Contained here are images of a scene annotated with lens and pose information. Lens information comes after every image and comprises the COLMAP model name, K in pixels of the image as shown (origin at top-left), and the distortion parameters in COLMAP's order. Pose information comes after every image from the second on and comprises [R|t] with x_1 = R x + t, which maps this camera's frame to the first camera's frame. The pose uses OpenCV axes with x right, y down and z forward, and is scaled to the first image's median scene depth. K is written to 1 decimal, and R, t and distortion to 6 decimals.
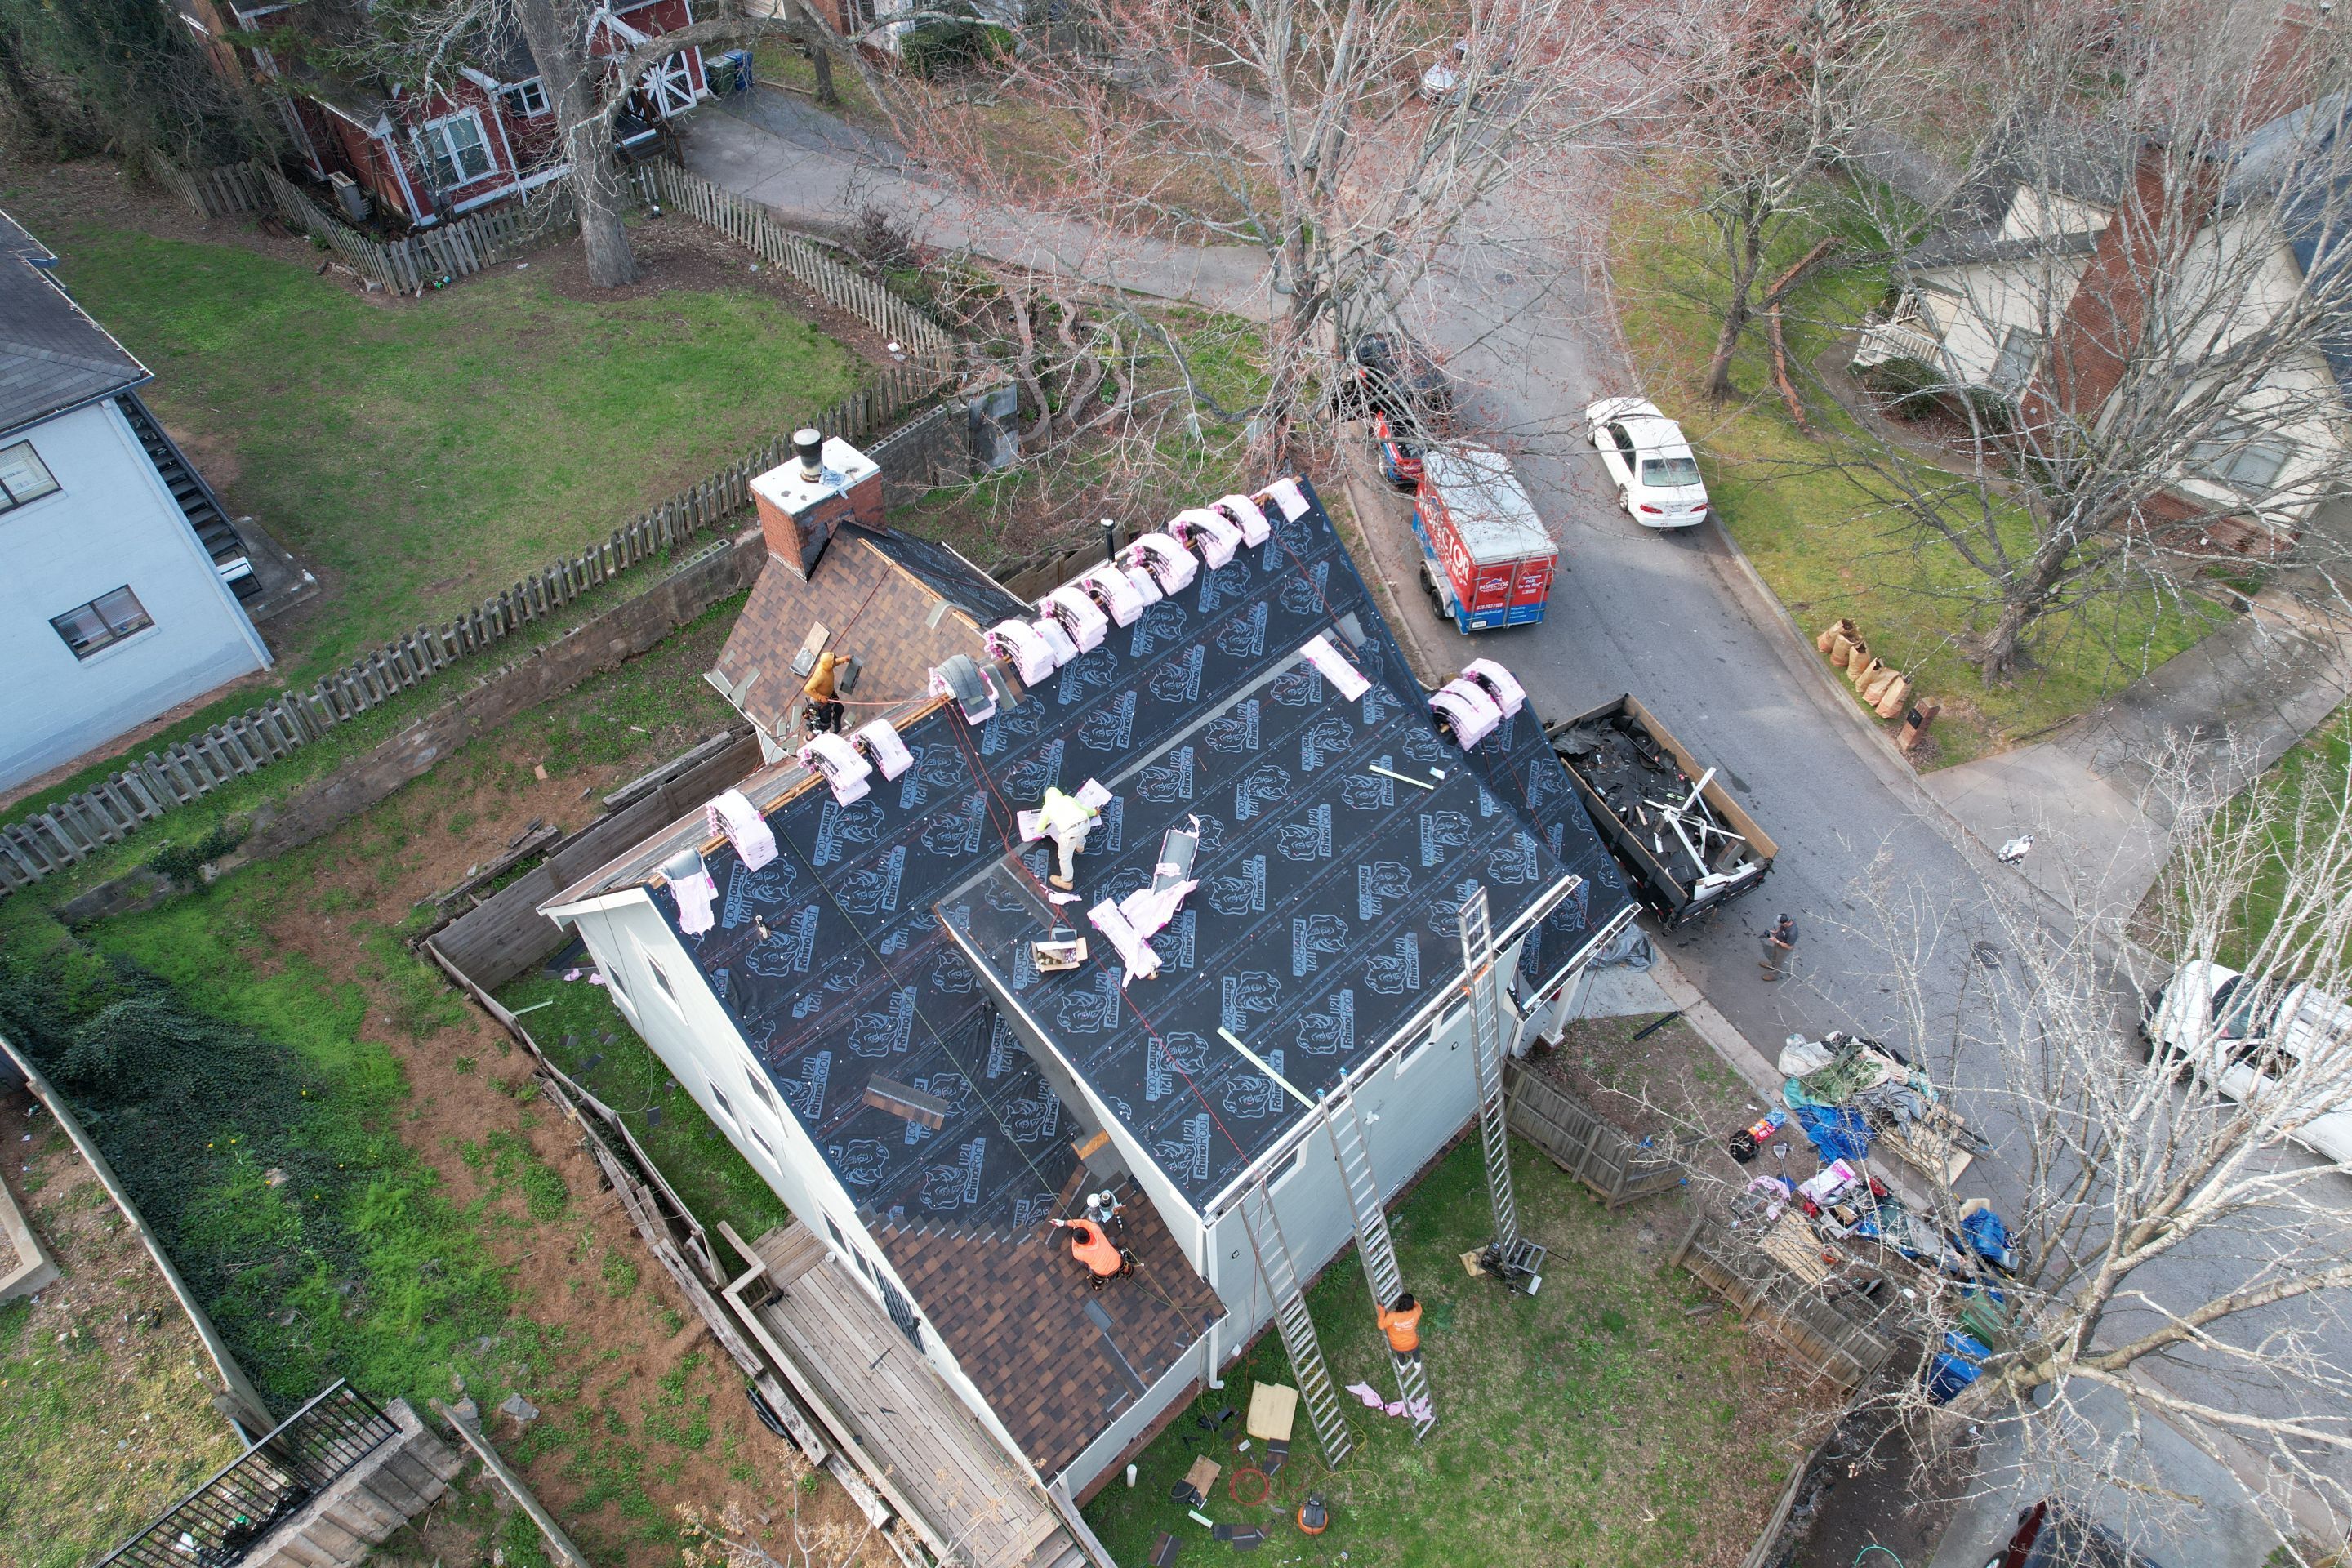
lens RADIAL K [[1493.1, 0, 1174.8], [0, 1493.1, 784.5], [0, 0, 1]] dist [-0.070997, 0.066204]
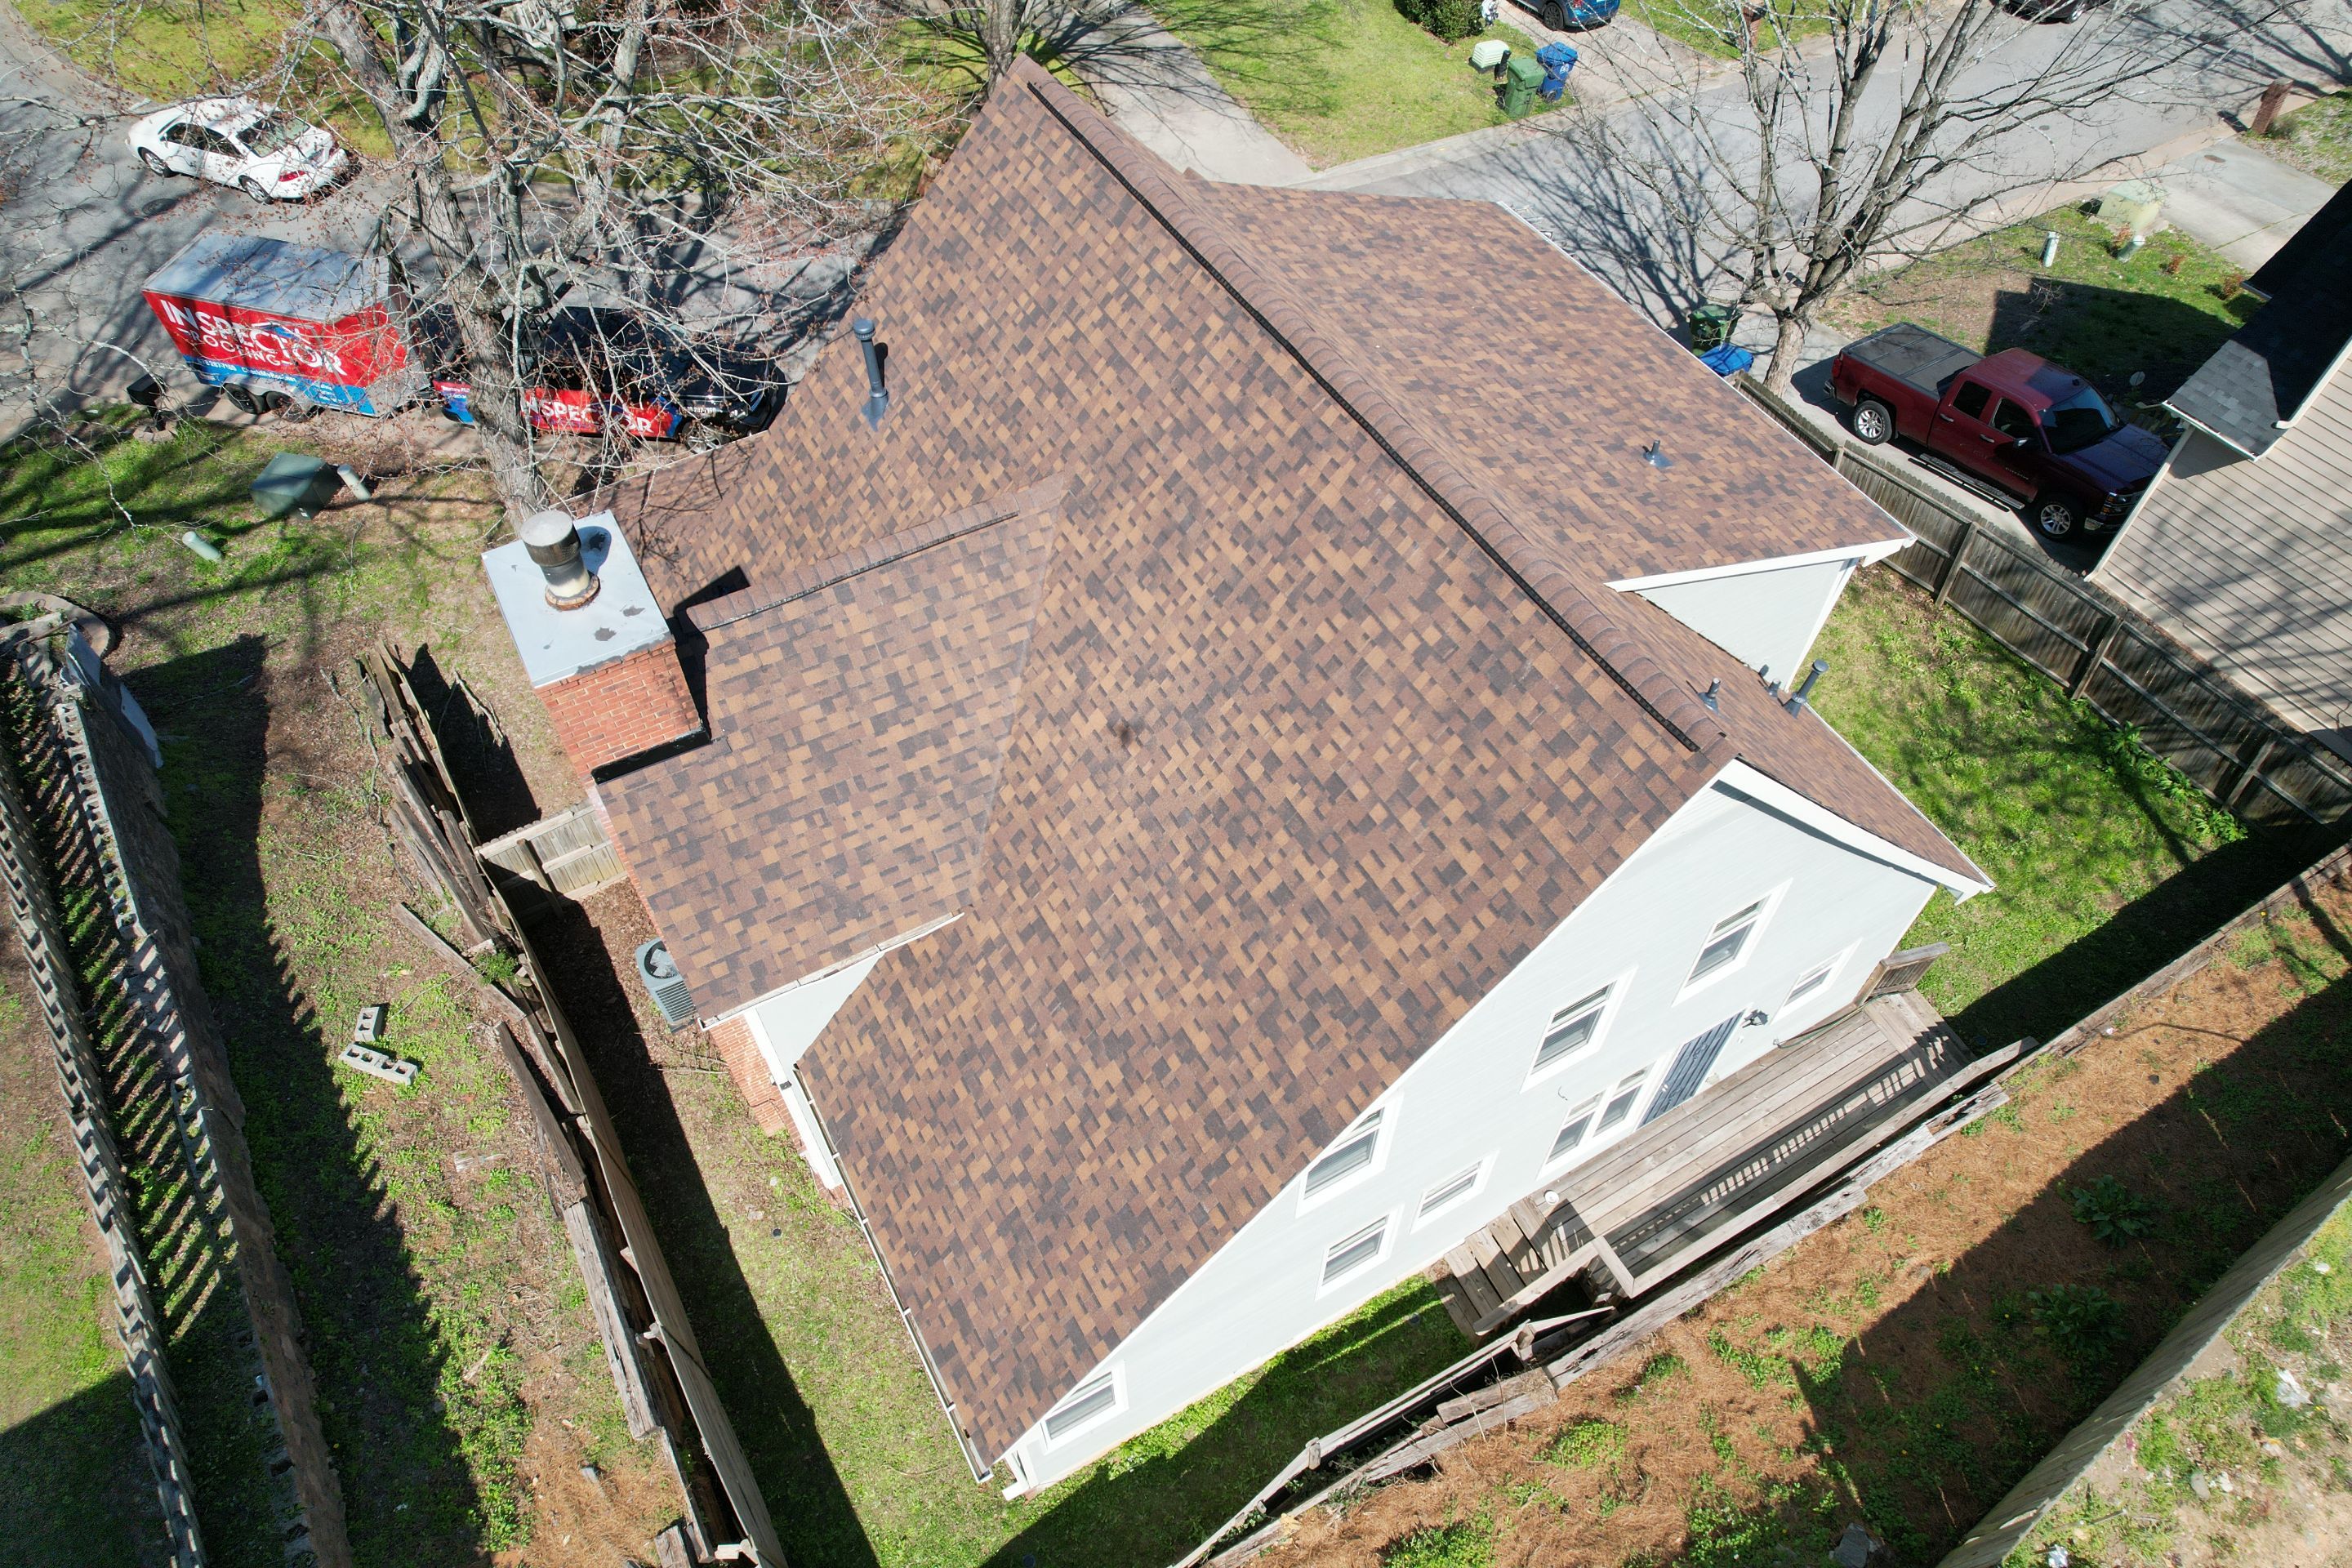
lens RADIAL K [[1493.1, 0, 1178.8], [0, 1493.1, 782.2], [0, 0, 1]] dist [-0.070997, 0.066204]
pose [[0.262632, -0.766939, 0.585516, -0.551505], [0.718271, 0.560586, 0.412105, -0.235215], [-0.644291, 0.312327, 0.698098, 0.519786]]
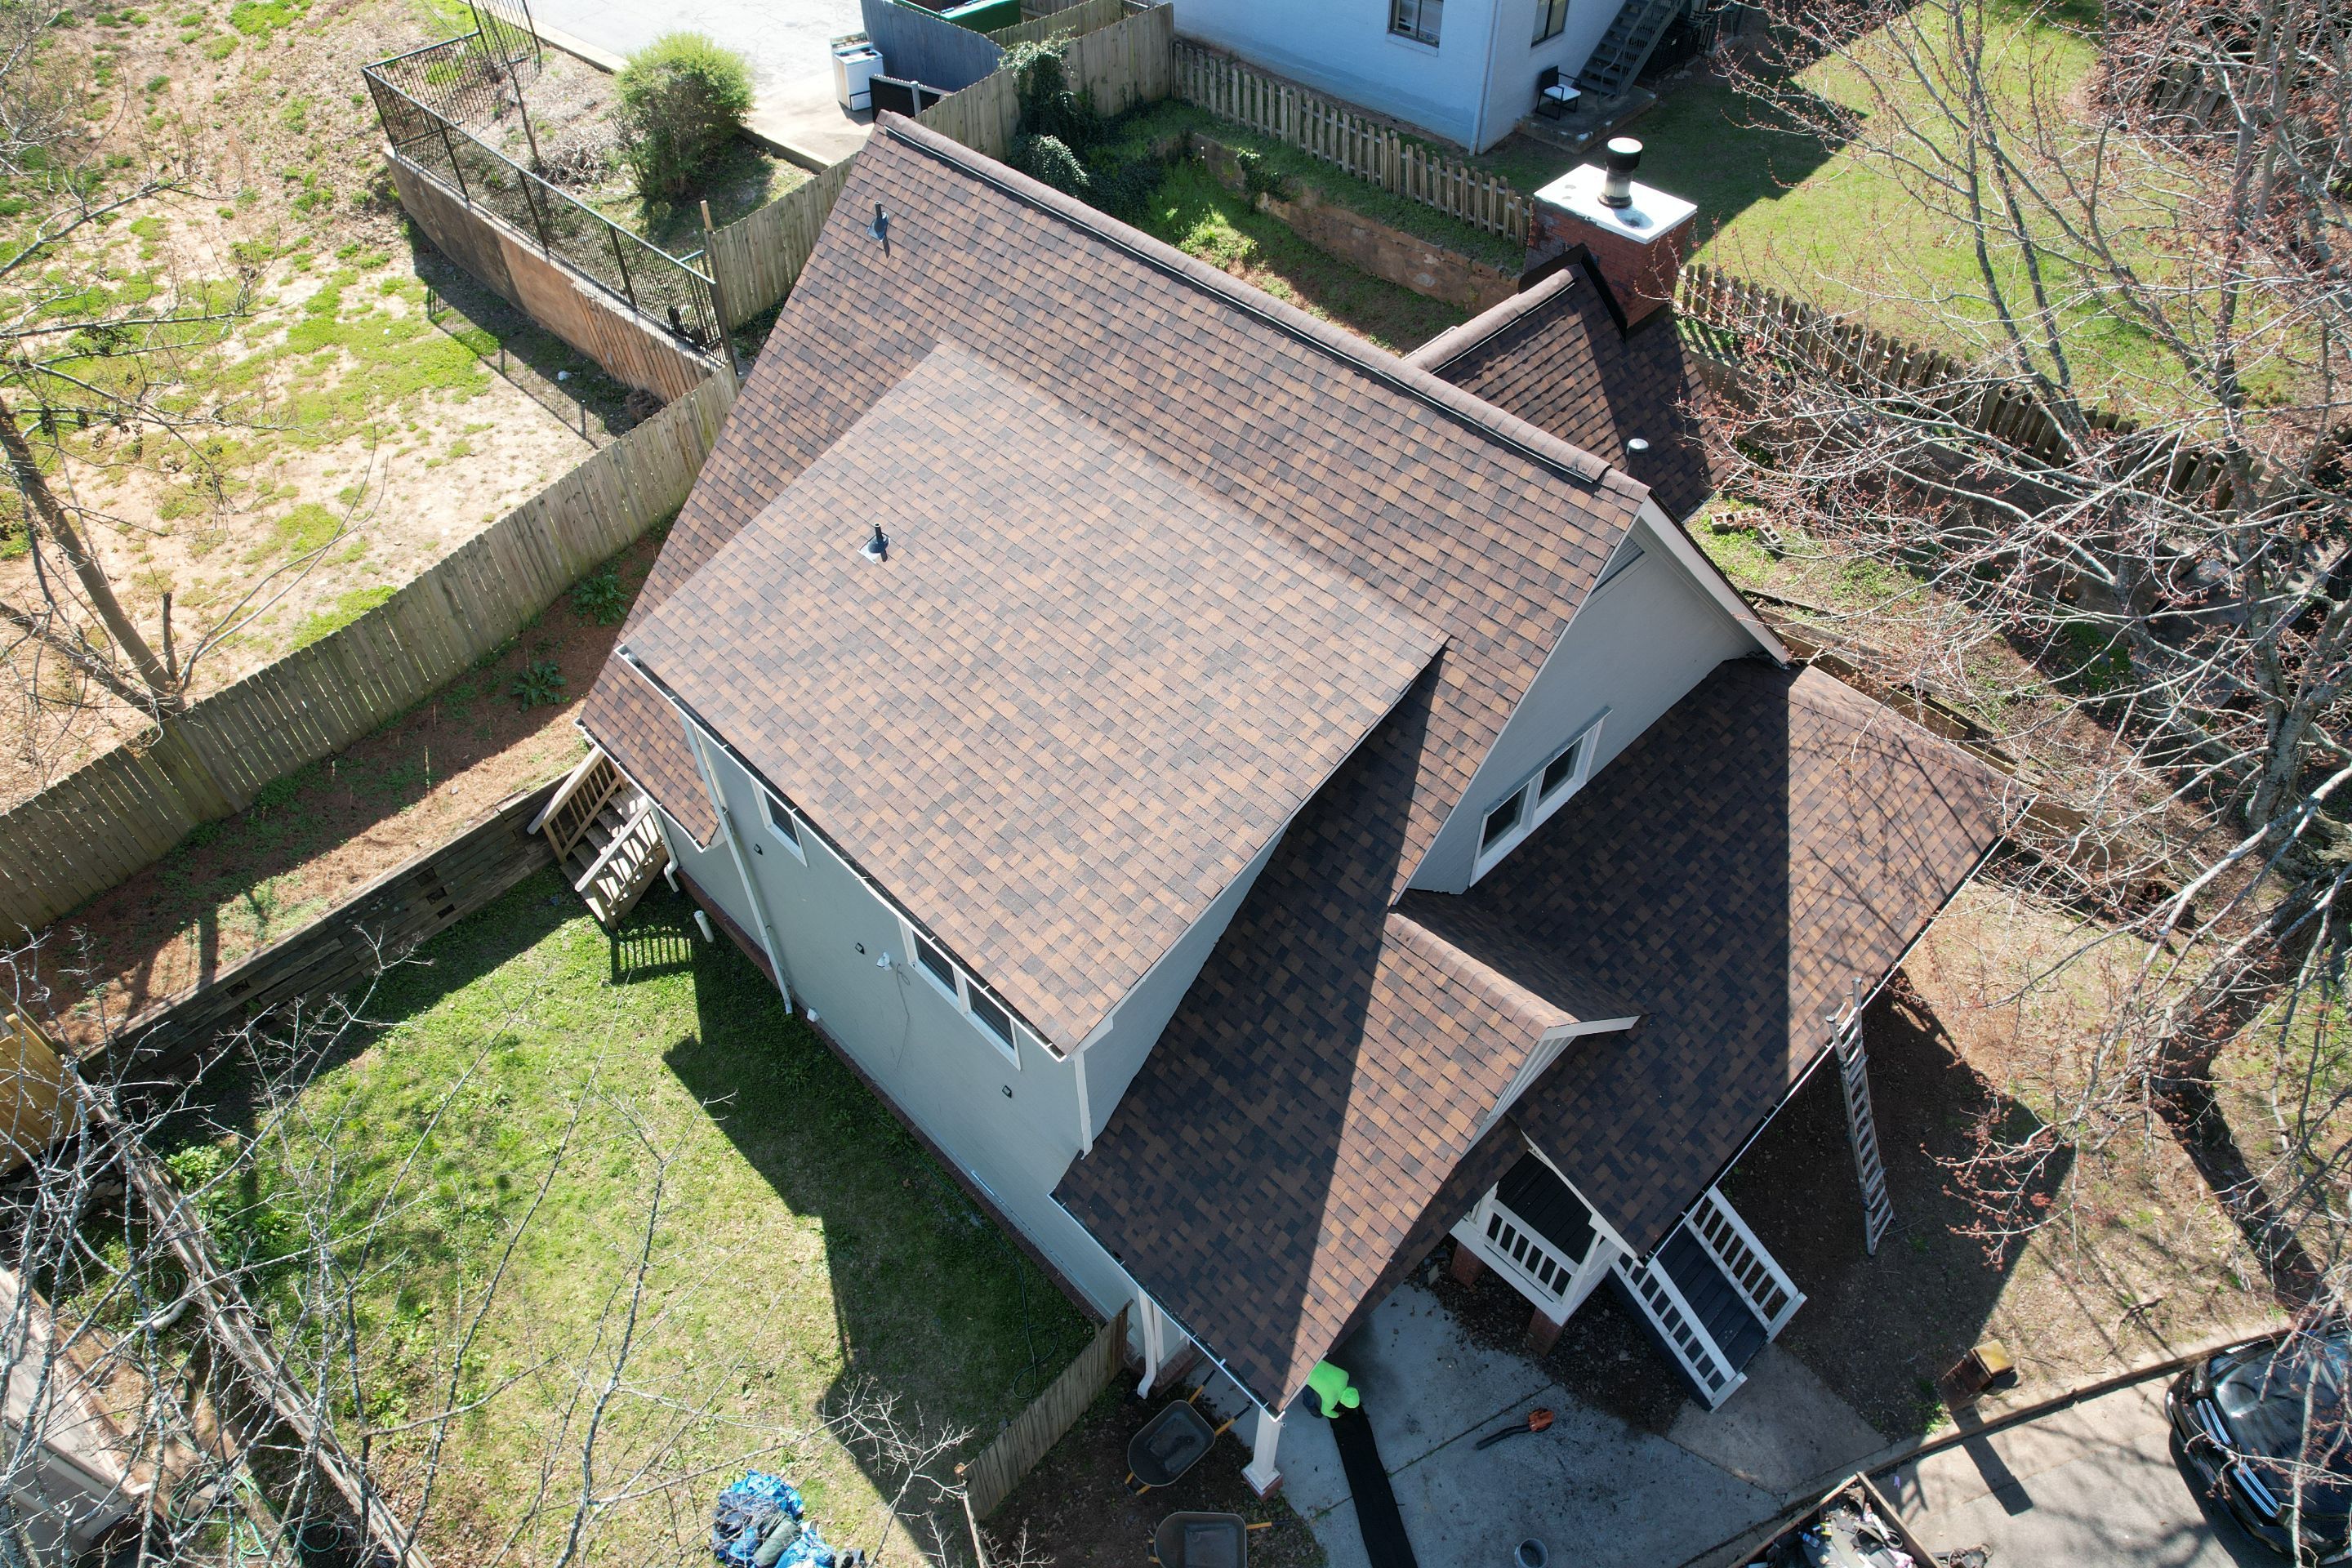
lens RADIAL K [[1493.1, 0, 1180.9], [0, 1493.1, 779.9], [0, 0, 1]] dist [-0.070997, 0.066204]
pose [[0.001227, 0.742029, -0.670366, 0.522886], [-0.737033, 0.453743, 0.500899, -0.295782], [0.675856, 0.493467, 0.547457, 0.565492]]
